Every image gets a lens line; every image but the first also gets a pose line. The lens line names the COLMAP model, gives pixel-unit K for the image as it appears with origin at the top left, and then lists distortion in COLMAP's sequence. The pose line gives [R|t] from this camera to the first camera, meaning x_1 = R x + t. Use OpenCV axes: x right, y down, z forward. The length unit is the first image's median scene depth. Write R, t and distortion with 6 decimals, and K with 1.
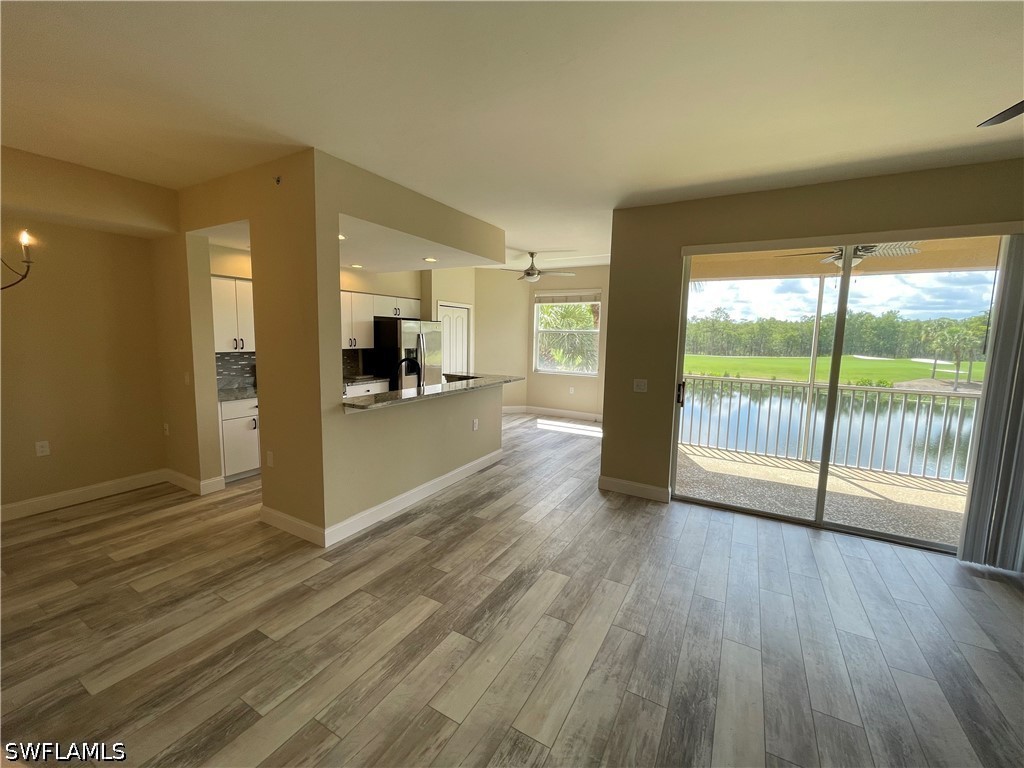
lens RADIAL K [[414.0, 0, 516.7], [0, 414.0, 378.1], [0, 0, 1]] dist [-0.001906, 0.001321]
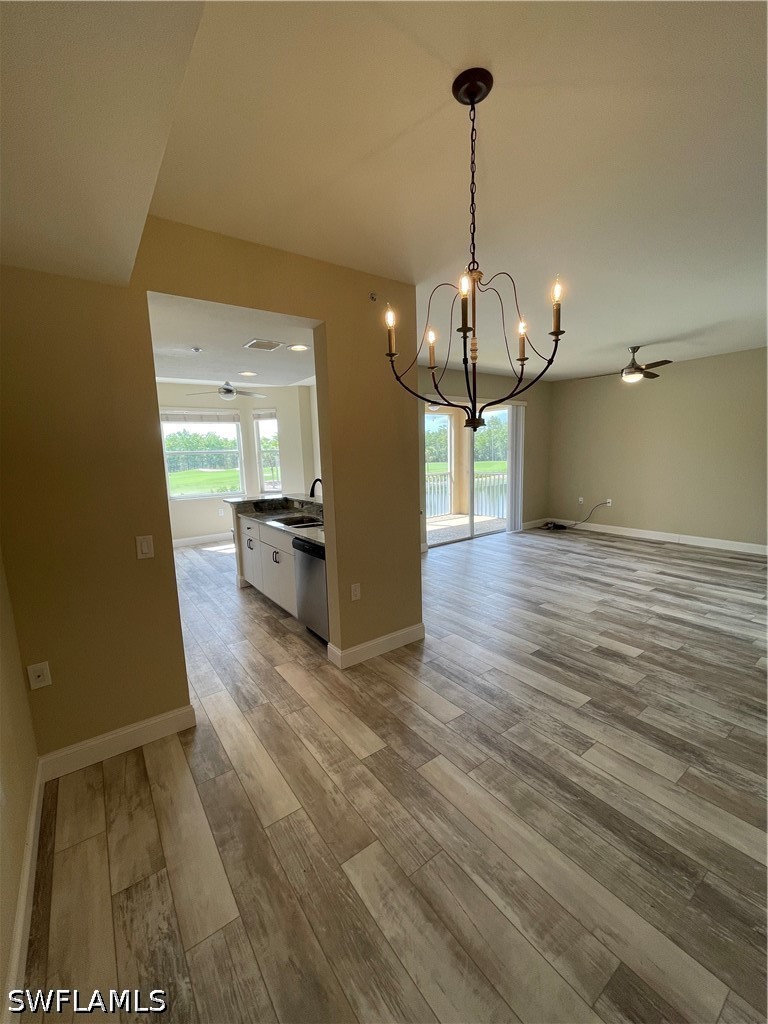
lens RADIAL K [[414.0, 0, 389.9], [0, 414.0, 509.3], [0, 0, 1]] dist [-0.001906, 0.001321]
pose [[0.405275, -0.159872, 0.900107, -0.864854], [0.135292, 0.984237, 0.113899, -0.050958], [-0.904128, 0.075617, 0.420517, 0.336234]]
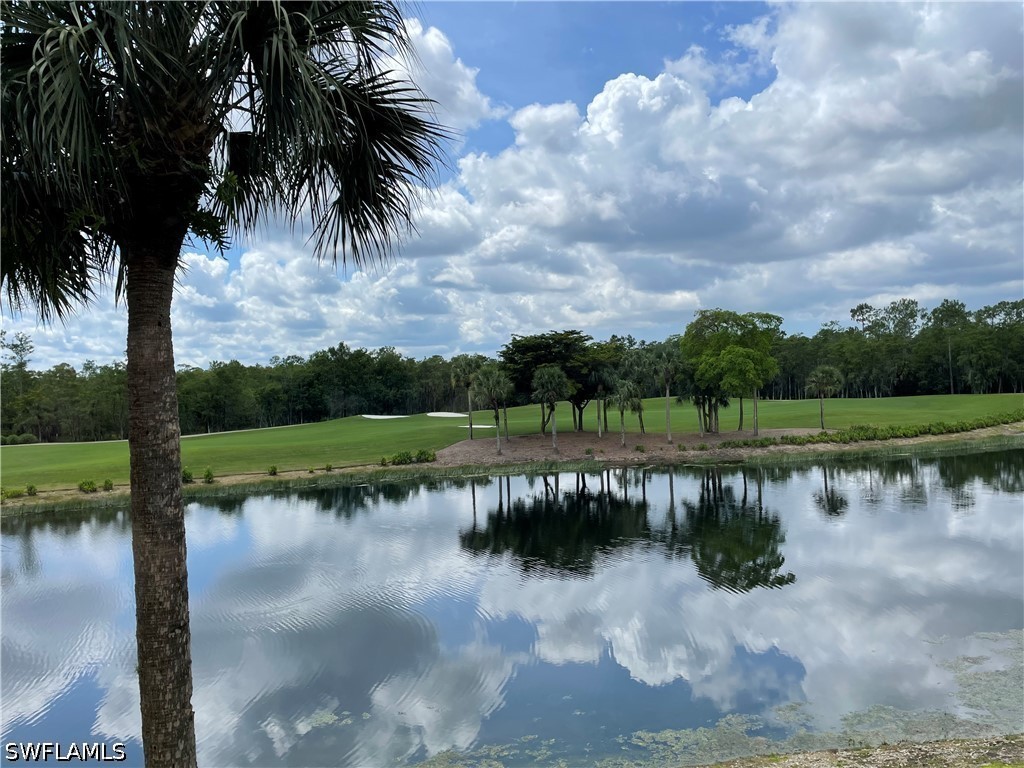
lens RADIAL K [[769.4, 0, 516.8], [0, 769.4, 377.5], [0, 0, 1]] dist [0.090357, -0.110092]
pose [[0.608906, -0.041649, 0.792148, 0.200405], [0.141913, 0.988229, -0.057127, -0.198636], [-0.780445, 0.147201, 0.607649, 1.399850]]
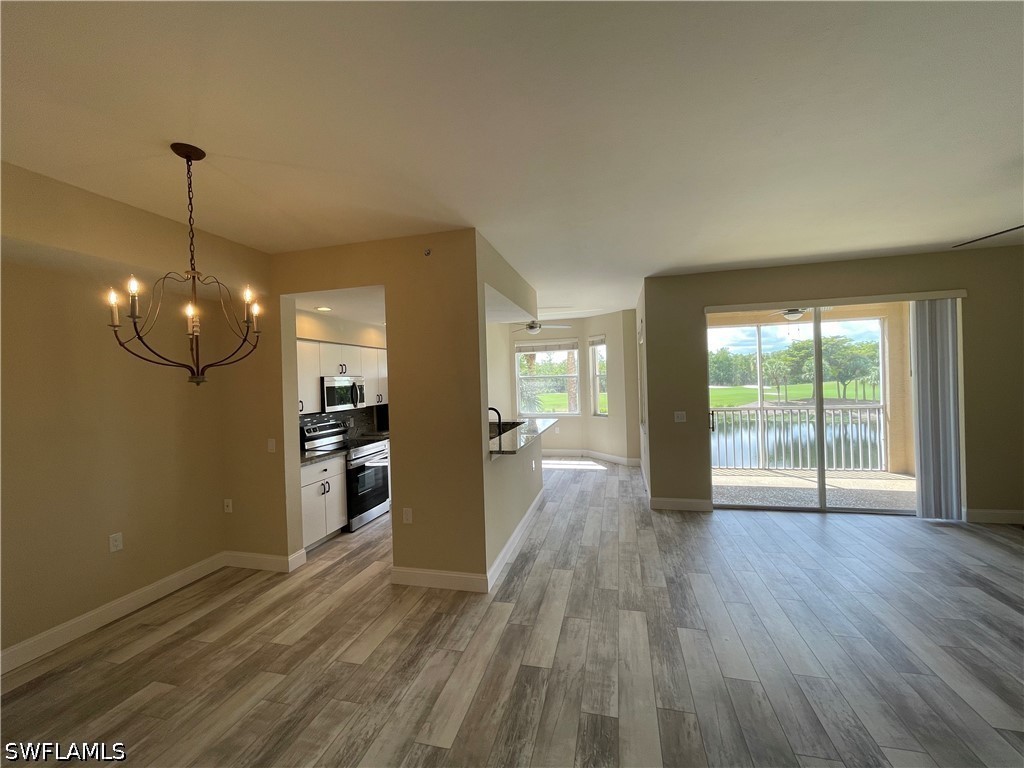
lens RADIAL K [[414.0, 0, 515.9], [0, 414.0, 376.4], [0, 0, 1]] dist [-0.001906, 0.001321]
pose [[0.962562, -0.049838, 0.266441, -0.376243], [0.080248, 0.991283, -0.104488, -0.008469], [-0.258911, 0.121957, 0.958171, -0.047215]]
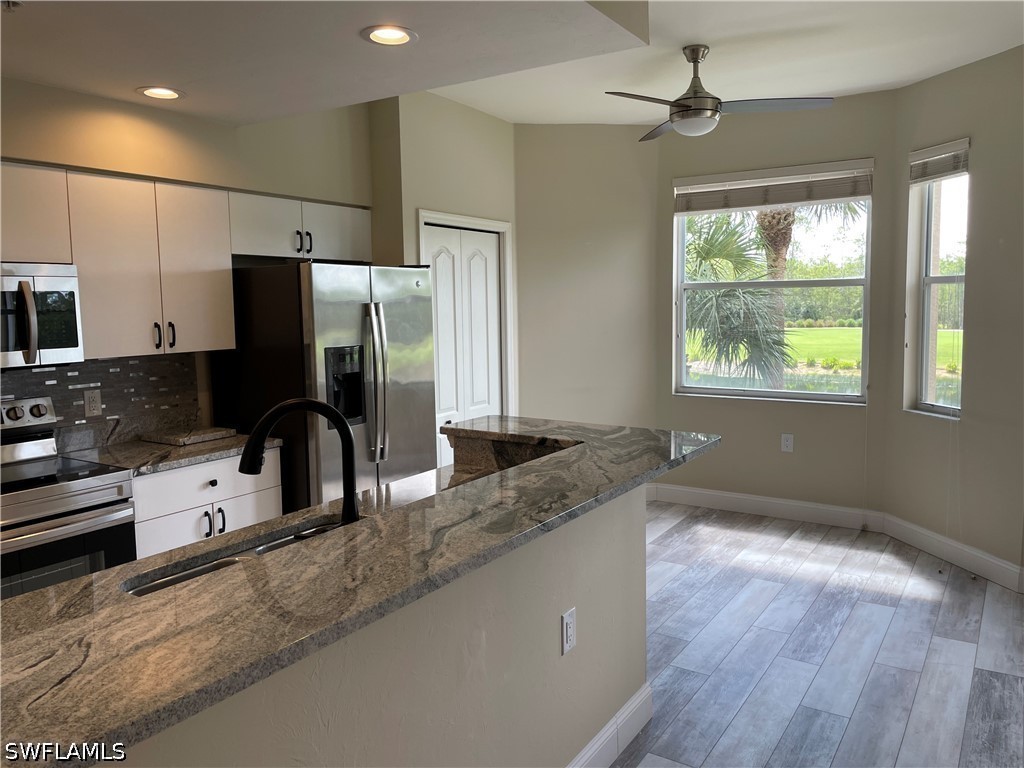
lens RADIAL K [[769.4, 0, 521.4], [0, 769.4, 367.2], [0, 0, 1]] dist [0.090357, -0.110092]
pose [[0.997664, -0.029461, -0.061626, -0.084255], [0.028080, 0.999338, -0.023151, -0.041683], [0.062267, 0.021366, 0.997831, 0.441065]]
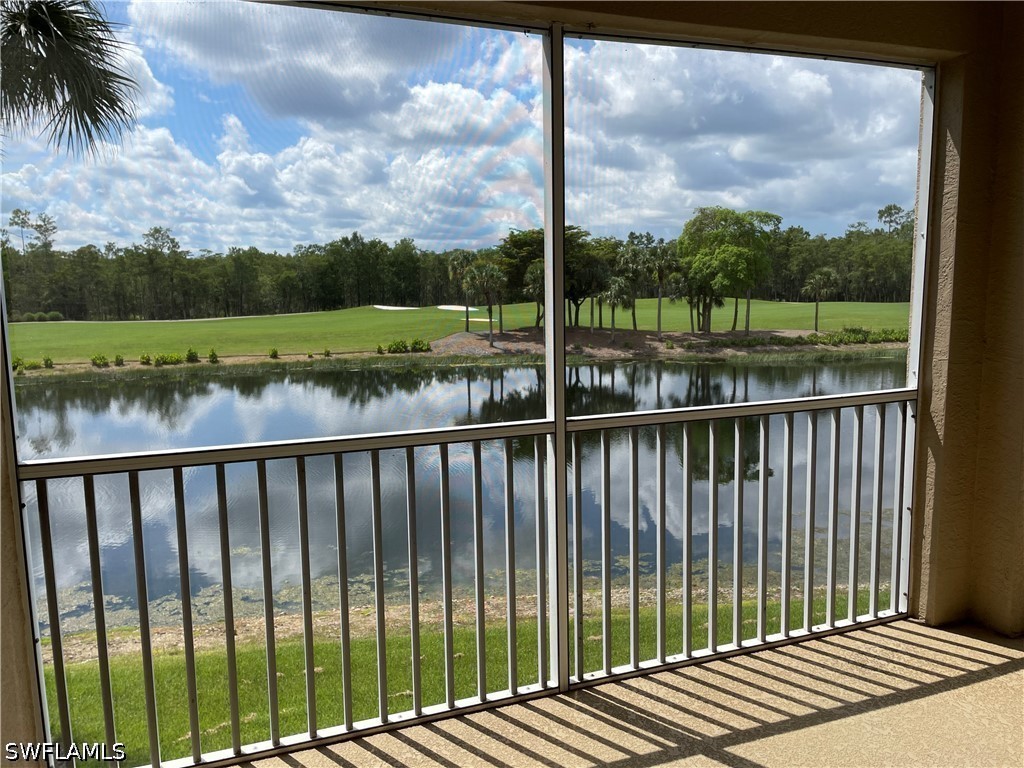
lens RADIAL K [[769.4, 0, 506.8], [0, 769.4, 376.2], [0, 0, 1]] dist [0.090357, -0.110092]
pose [[0.648931, -0.123471, 0.750762, 0.311271], [0.110551, 0.991574, 0.067519, -0.059218], [-0.752773, 0.039182, 0.657113, 0.715829]]
